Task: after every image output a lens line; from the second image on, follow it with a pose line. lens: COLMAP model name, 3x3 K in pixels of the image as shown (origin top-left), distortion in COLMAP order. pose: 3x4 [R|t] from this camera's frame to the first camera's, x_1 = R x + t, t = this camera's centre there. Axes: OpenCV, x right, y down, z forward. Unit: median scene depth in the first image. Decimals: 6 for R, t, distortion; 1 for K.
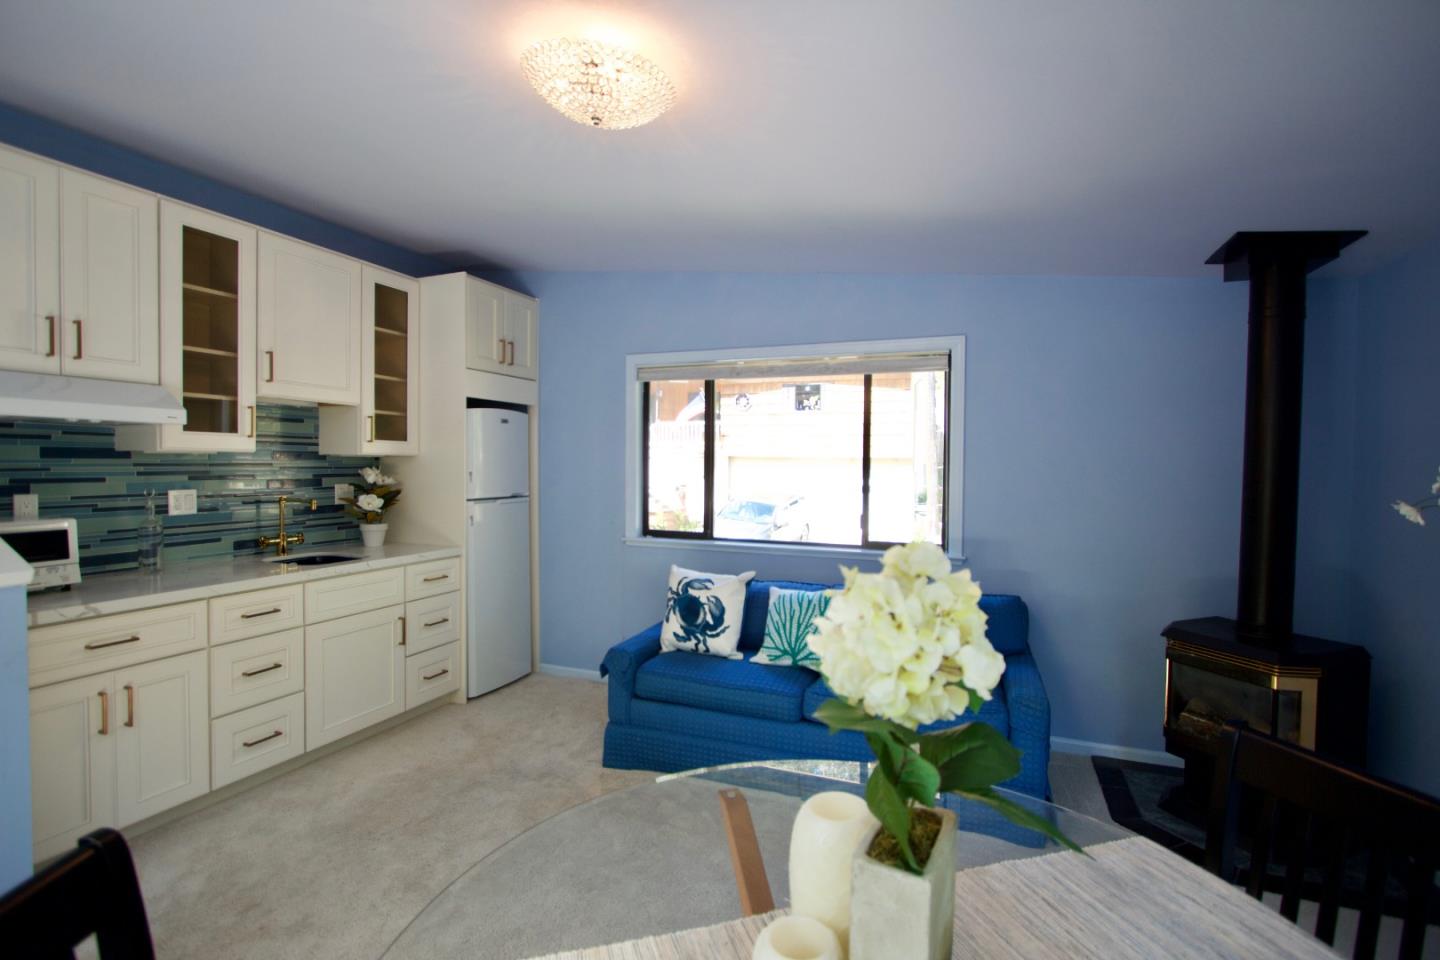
lens RADIAL K [[679.2, 0, 720.0], [0, 679.2, 480.0], [0, 0, 1]] dist [-0.014560, 0.000693]
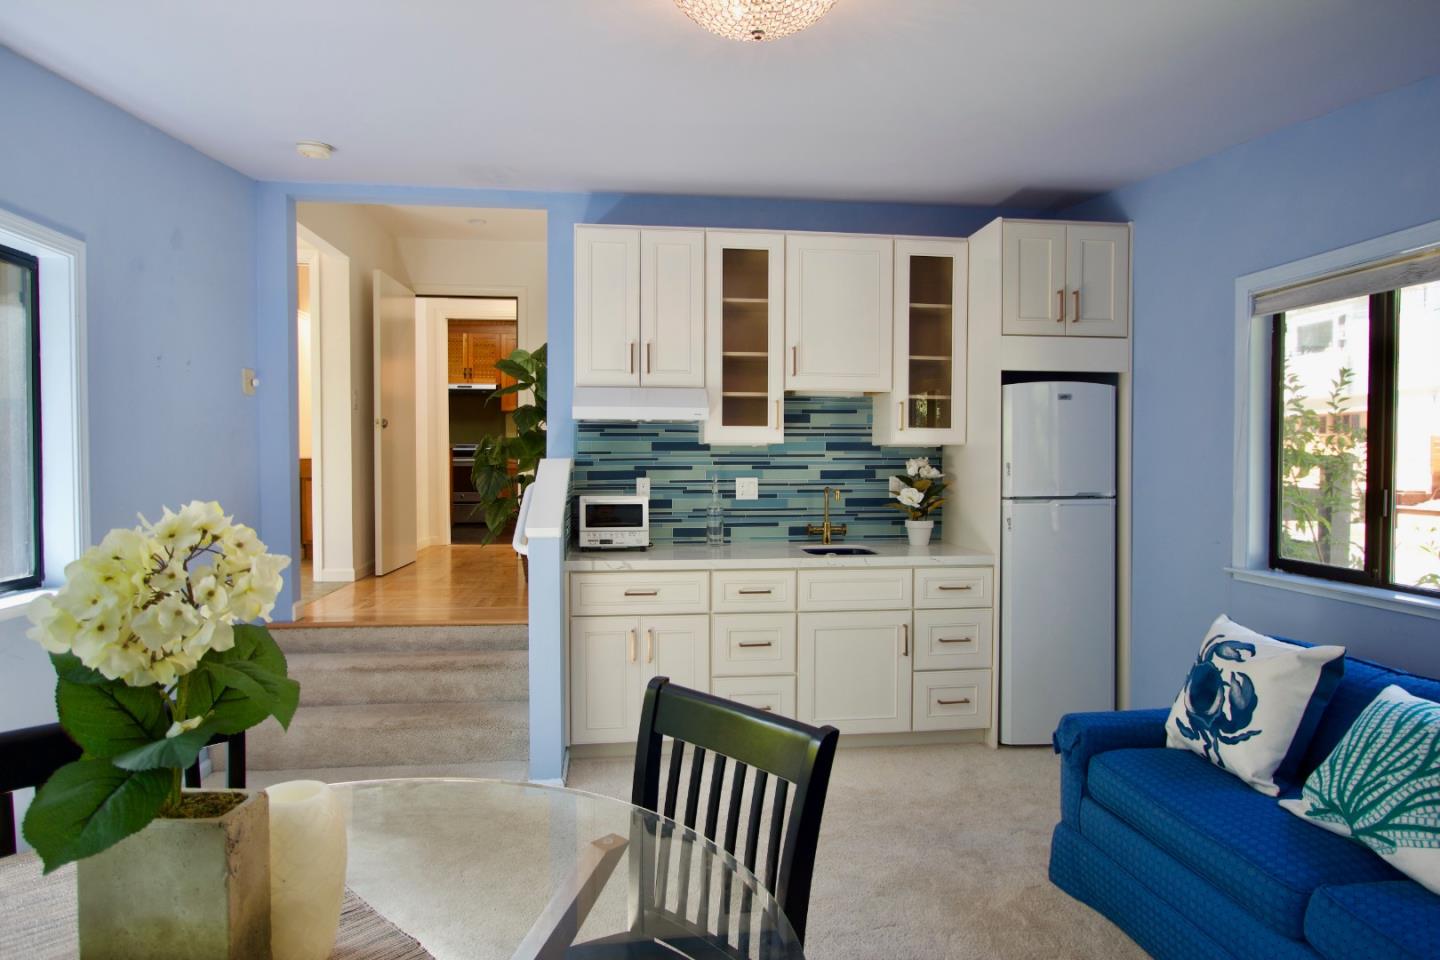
lens RADIAL K [[829.6, 0, 713.0], [0, 829.6, 478.8], [0, 0, 1]] dist [0.003759, 0.002769]
pose [[0.481801, 0.013728, -0.876173, 0.394296], [-0.019299, 0.999801, 0.005053, 0.010080], [0.876068, 0.014475, 0.481970, 0.263380]]
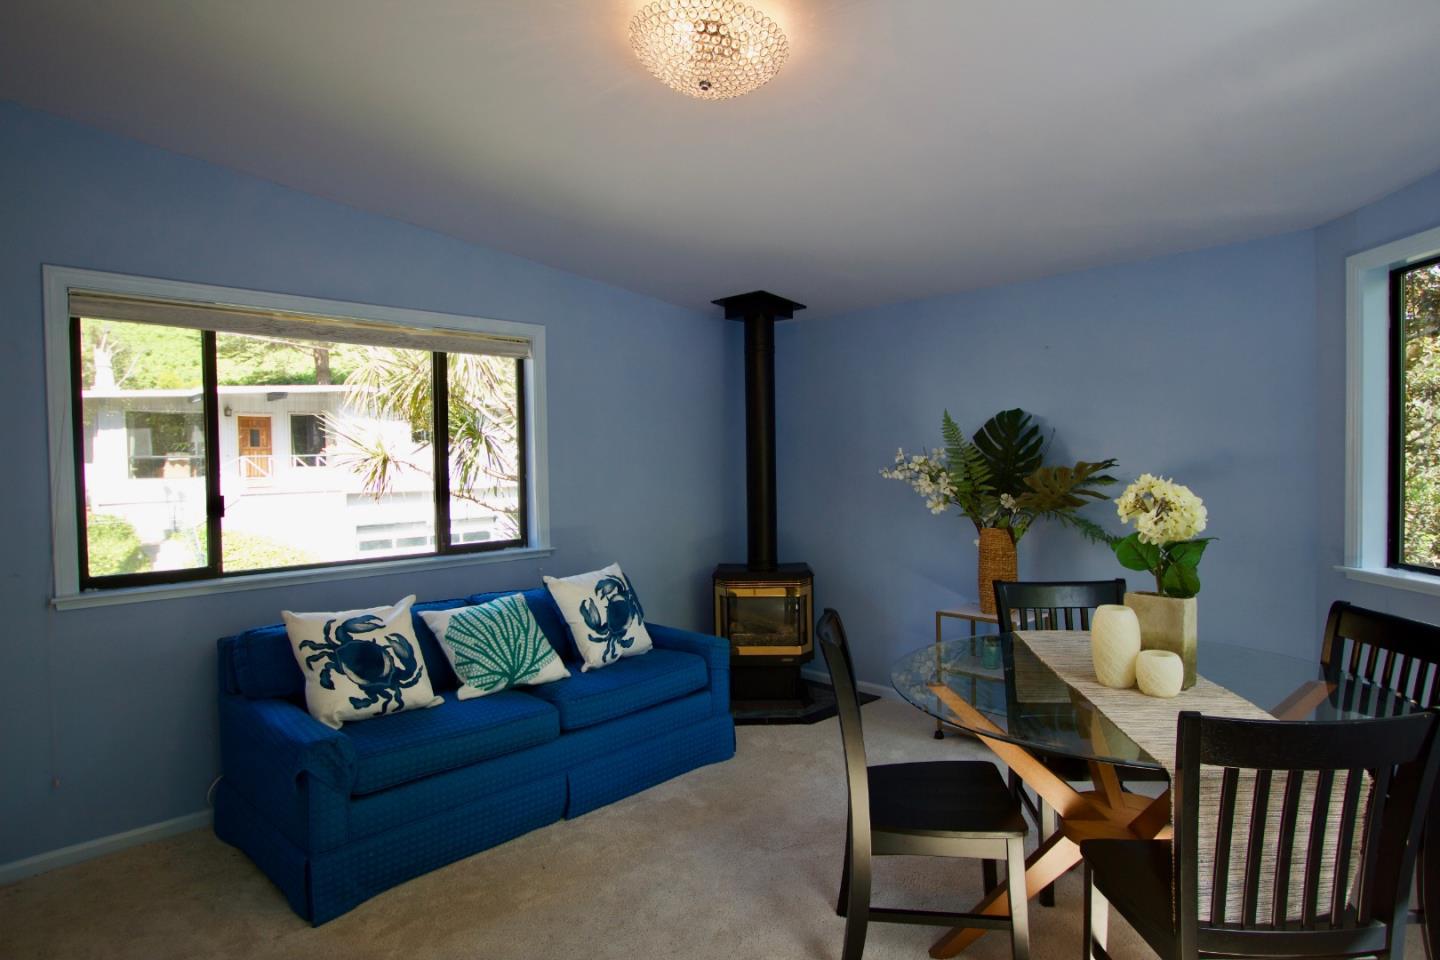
lens RADIAL K [[829.6, 0, 713.0], [0, 829.6, 478.8], [0, 0, 1]] dist [0.003759, 0.002769]
pose [[0.393039, -0.037620, 0.918752, -0.711297], [0.041068, 0.998884, 0.023332, -0.007011], [-0.918604, 0.028561, 0.394145, 0.313465]]
